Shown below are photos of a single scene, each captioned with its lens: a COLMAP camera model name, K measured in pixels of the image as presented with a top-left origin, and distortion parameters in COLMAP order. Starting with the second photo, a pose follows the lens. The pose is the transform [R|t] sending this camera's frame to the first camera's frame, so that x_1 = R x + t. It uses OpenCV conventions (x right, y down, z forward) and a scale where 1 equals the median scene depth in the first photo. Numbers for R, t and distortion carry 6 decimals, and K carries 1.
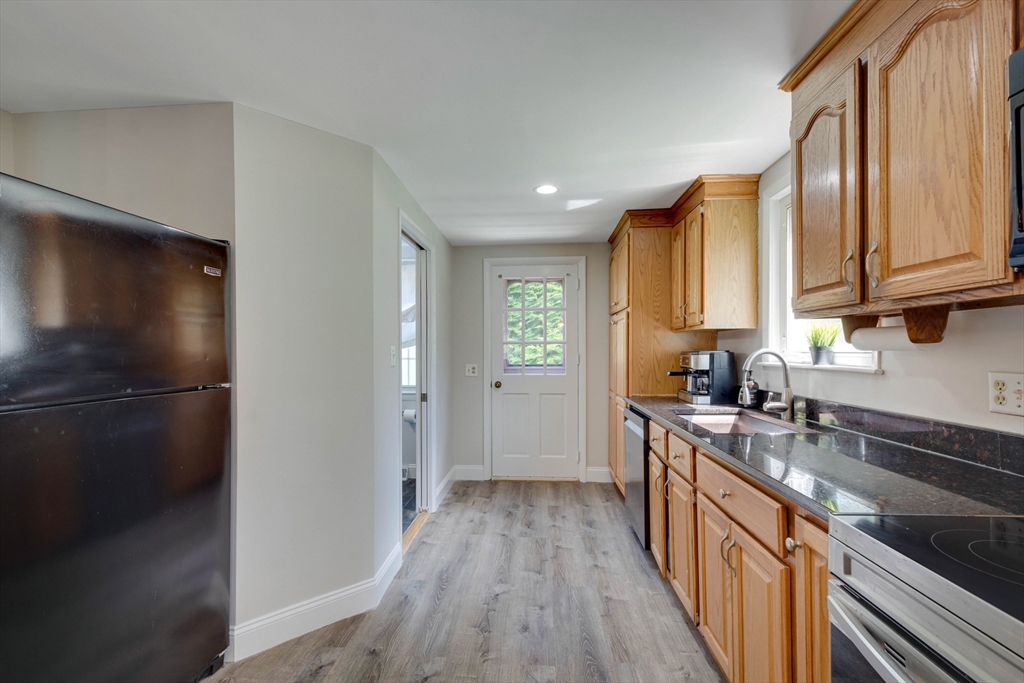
lens RADIAL K [[451.0, 0, 511.0], [0, 451.0, 348.0], [0, 0, 1]] dist [0.018010, -0.001678]
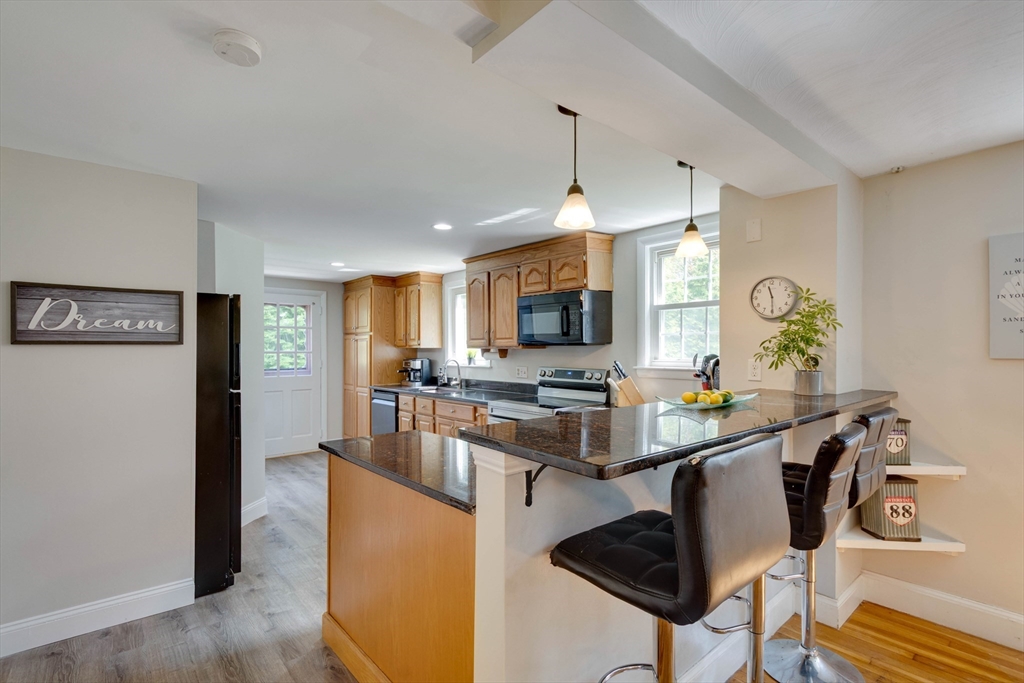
lens RADIAL K [[479.1, 0, 512.1], [0, 479.1, 347.0], [0, 0, 1]] dist [0.000559, 0.000259]
pose [[0.715601, 0.000416, 0.698509, -0.927413], [-0.001566, 0.999998, 0.001009, -0.061179], [-0.698508, -0.001816, 0.715600, -0.964903]]
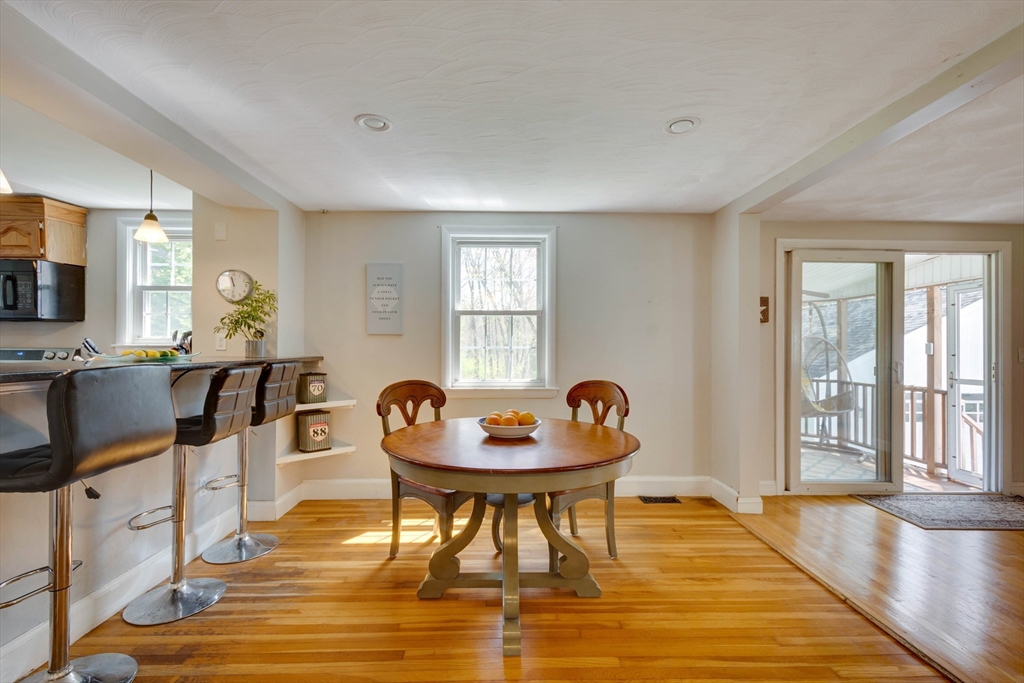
lens RADIAL K [[451.0, 0, 506.5], [0, 451.0, 346.4], [0, 0, 1]] dist [0.018010, -0.001678]
pose [[-0.082843, 0.001582, 0.996561, -1.174804], [-0.009812, 0.999949, -0.002403, 0.007500], [-0.996514, -0.009977, -0.082823, -1.323740]]
